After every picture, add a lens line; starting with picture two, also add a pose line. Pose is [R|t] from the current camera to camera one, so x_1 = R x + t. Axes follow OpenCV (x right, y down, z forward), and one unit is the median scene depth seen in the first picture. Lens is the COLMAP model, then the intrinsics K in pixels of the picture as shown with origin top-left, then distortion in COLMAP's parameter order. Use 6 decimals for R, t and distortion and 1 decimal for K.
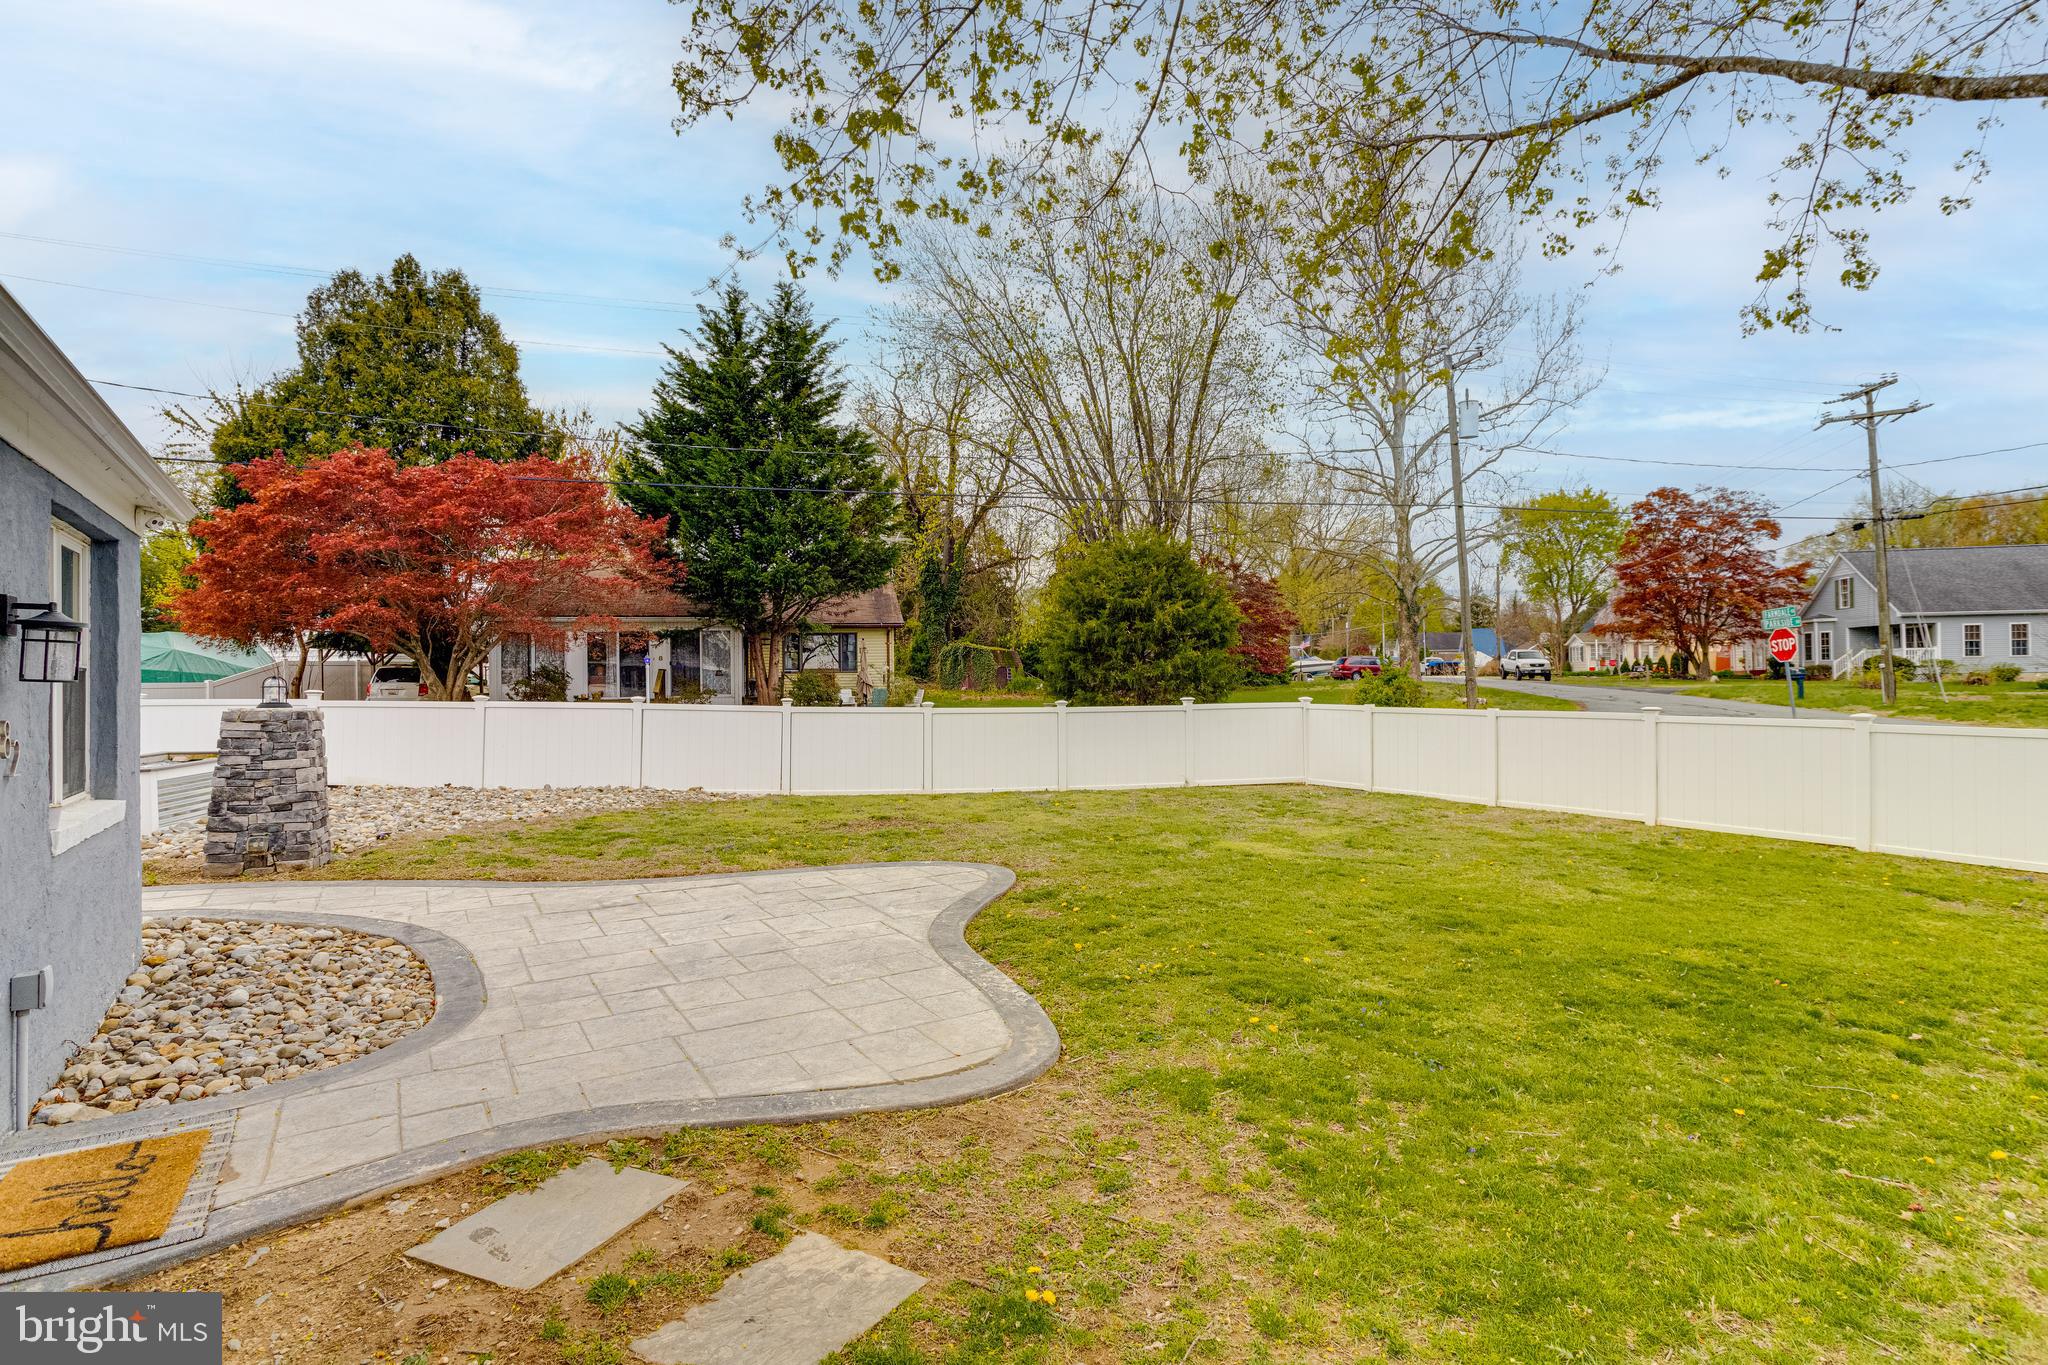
lens RADIAL K [[922.9, 0, 1025.4], [0, 922.9, 691.9], [0, 0, 1]] dist [-0.064619, 0.010944]
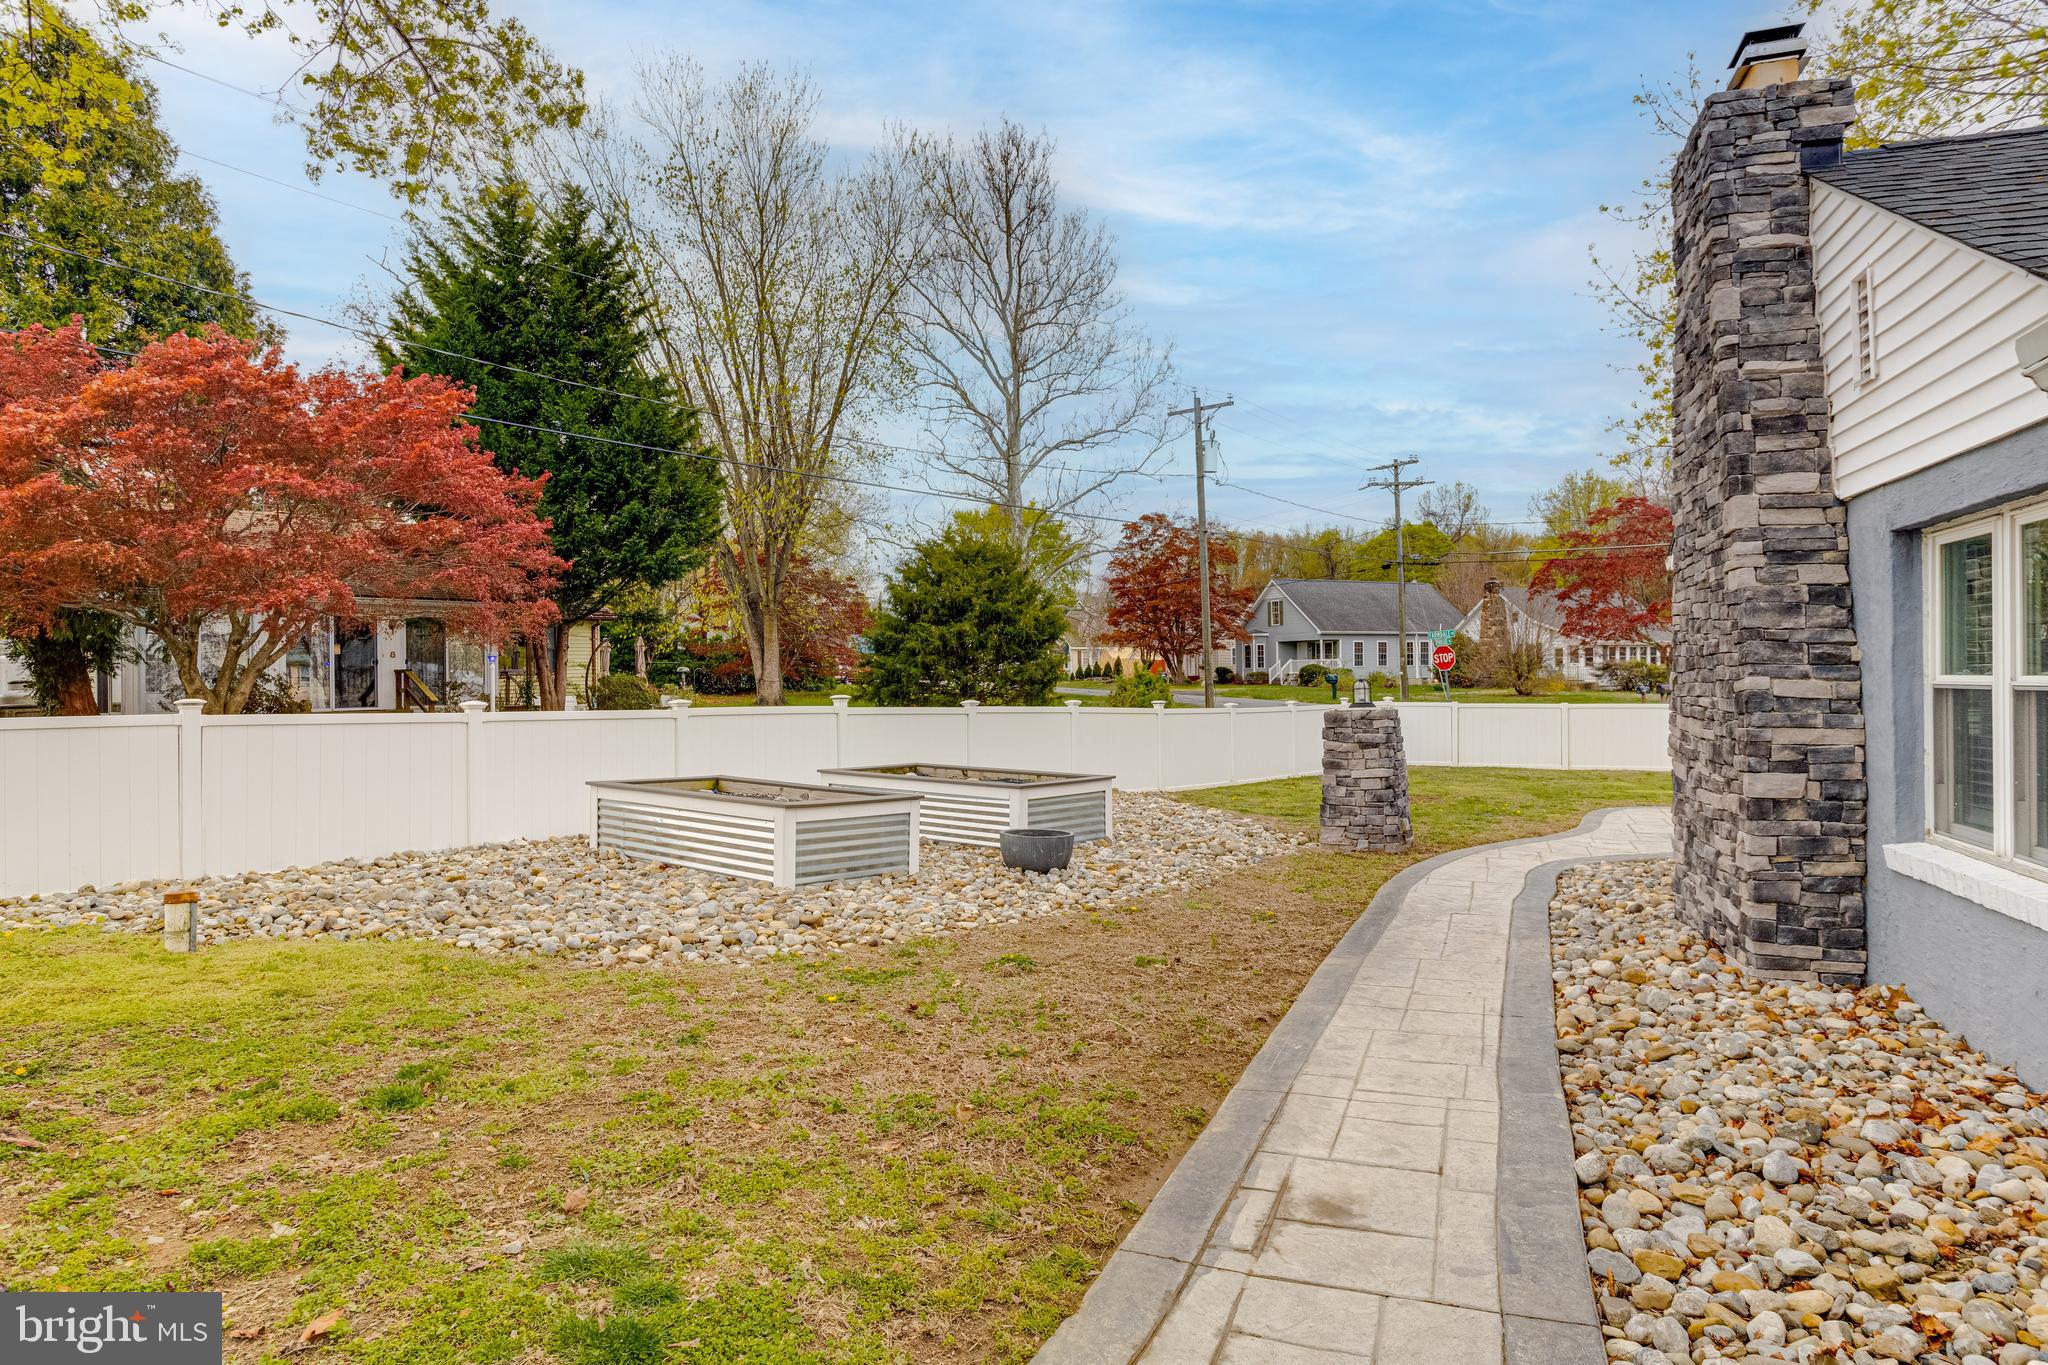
lens RADIAL K [[1037.4, 0, 1023.5], [0, 1037.4, 695.4], [0, 0, 1]] dist [-0.051159, 0.030221]
pose [[0.824051, -0.001593, 0.566513, -0.374531], [0.001343, 0.999999, 0.000859, -0.000246], [-0.566514, 0.000053, 0.824052, 0.039723]]
